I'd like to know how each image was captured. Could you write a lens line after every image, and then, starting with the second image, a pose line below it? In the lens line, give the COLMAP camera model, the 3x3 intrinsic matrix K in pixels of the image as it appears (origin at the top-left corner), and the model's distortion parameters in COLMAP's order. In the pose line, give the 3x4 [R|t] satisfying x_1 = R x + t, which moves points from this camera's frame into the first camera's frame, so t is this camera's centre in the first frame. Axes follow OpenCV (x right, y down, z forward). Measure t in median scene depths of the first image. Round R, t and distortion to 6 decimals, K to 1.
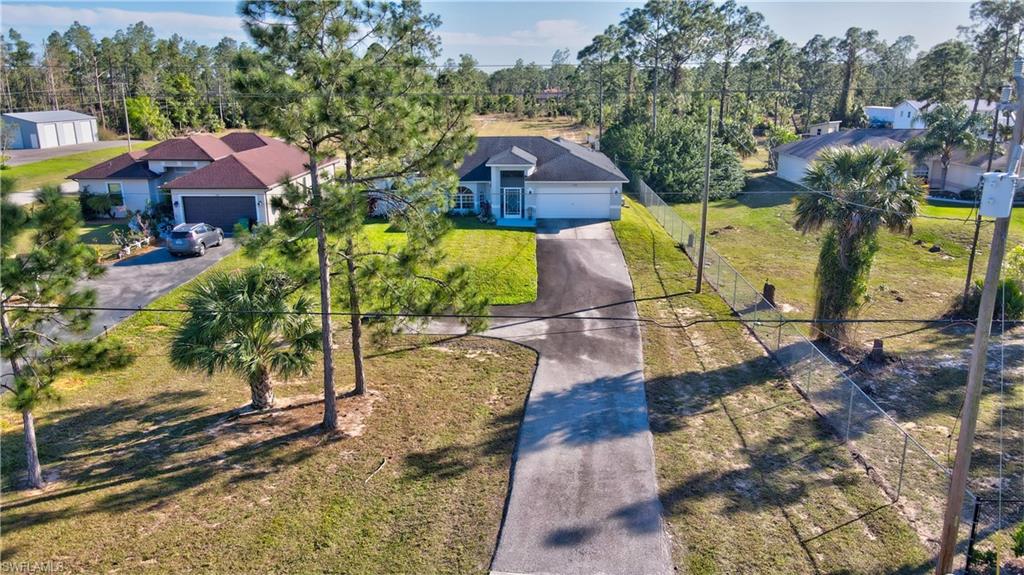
lens RADIAL K [[754.4, 0, 509.5], [0, 754.4, 285.5], [0, 0, 1]] dist [-0.004354, 0.047125]
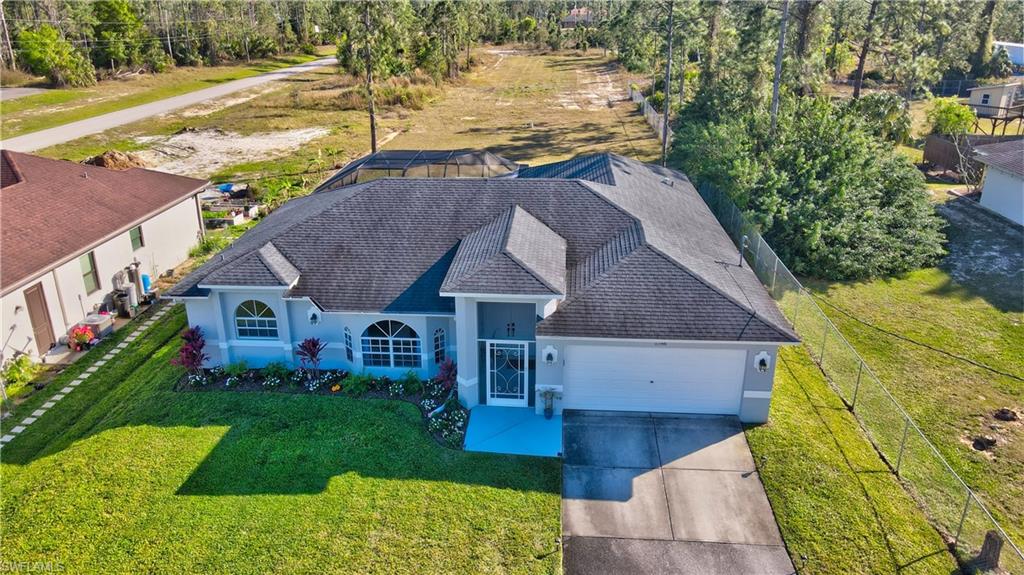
lens RADIAL K [[754.4, 0, 509.5], [0, 754.4, 285.5], [0, 0, 1]] dist [-0.004354, 0.047125]
pose [[0.999523, 0.015286, -0.026834, 0.015419], [-0.012450, 0.994617, 0.102867, -0.195544], [0.028262, -0.102484, 0.994333, 0.570783]]
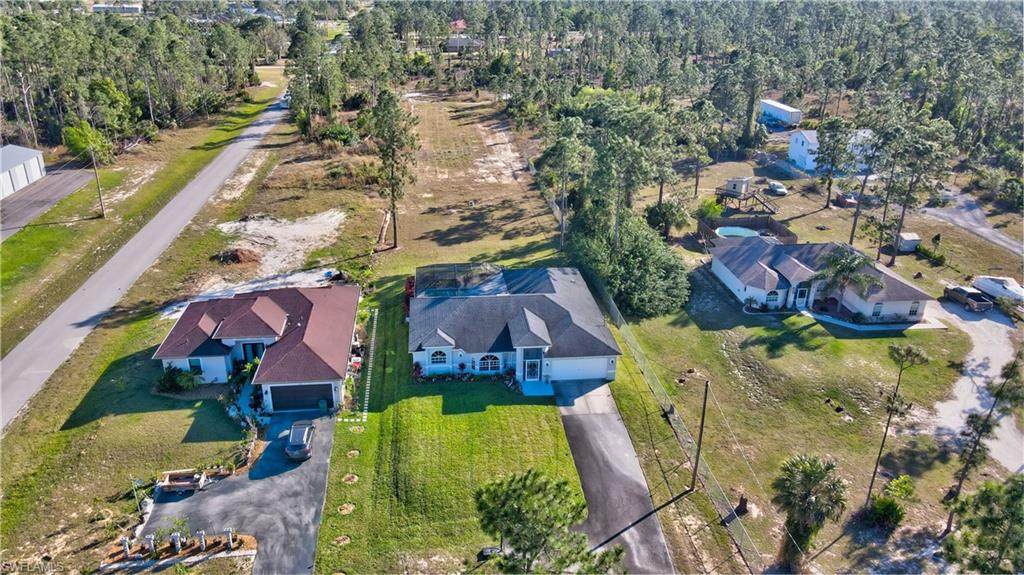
lens RADIAL K [[754.4, 0, 509.5], [0, 754.4, 285.5], [0, 0, 1]] dist [-0.004354, 0.047125]
pose [[0.989263, -0.040359, 0.140461, -0.202720], [0.020795, 0.990205, 0.138062, -0.417684], [-0.144658, -0.133659, 0.980413, -0.225323]]
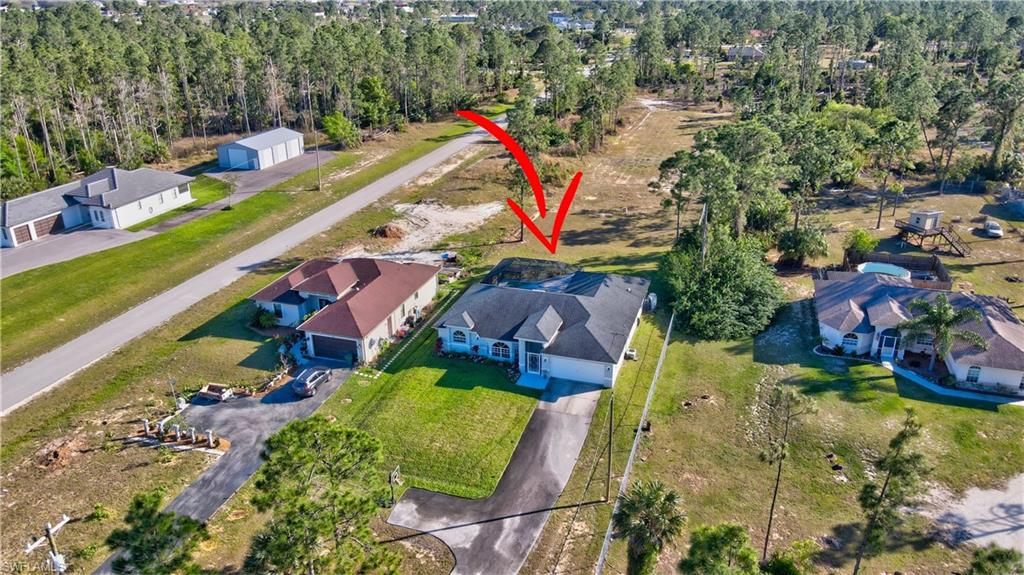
lens RADIAL K [[754.4, 0, 509.5], [0, 754.4, 285.5], [0, 0, 1]] dist [-0.004354, 0.047125]
pose [[0.961057, 0.103644, -0.256178, 0.283902], [-0.069617, 0.987910, 0.138516, -0.416984], [0.267437, -0.115288, 0.956654, -0.271468]]
